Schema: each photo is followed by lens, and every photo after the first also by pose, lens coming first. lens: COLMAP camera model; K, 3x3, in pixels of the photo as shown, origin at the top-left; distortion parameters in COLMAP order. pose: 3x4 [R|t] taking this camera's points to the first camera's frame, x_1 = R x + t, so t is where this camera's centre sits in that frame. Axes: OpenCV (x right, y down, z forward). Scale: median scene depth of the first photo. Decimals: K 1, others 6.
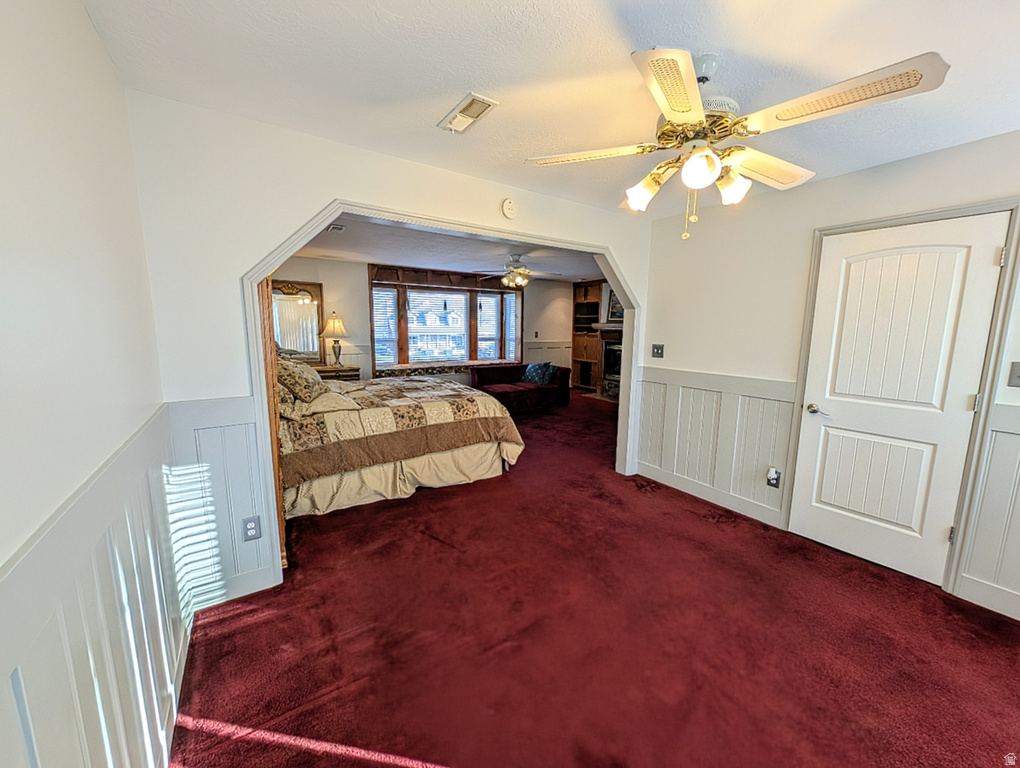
lens RADIAL K [[386.8, 0, 510.0], [0, 386.8, 384.0], [0, 0, 1]] dist [0.010374, -0.000012]
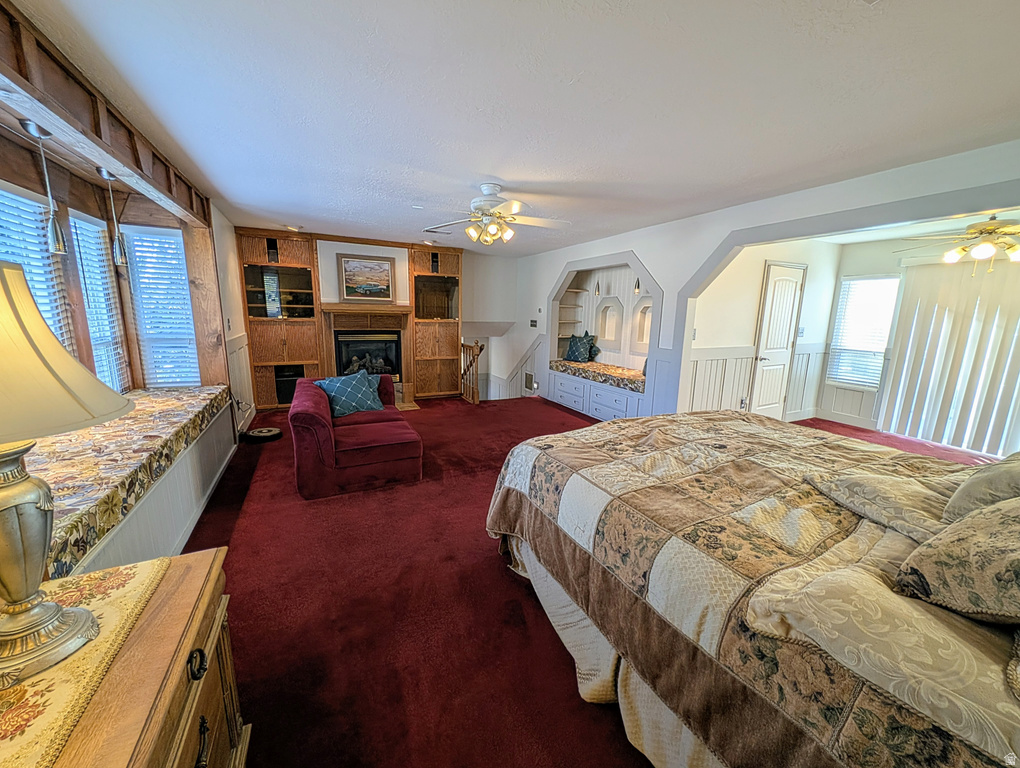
lens RADIAL K [[386.8, 0, 510.0], [0, 386.8, 384.0], [0, 0, 1]] dist [0.010374, -0.000012]
pose [[0.114397, -0.198003, 0.973503, -0.396719], [0.131158, 0.974368, 0.182767, -0.101894], [-0.984739, 0.106774, 0.137434, 0.612131]]
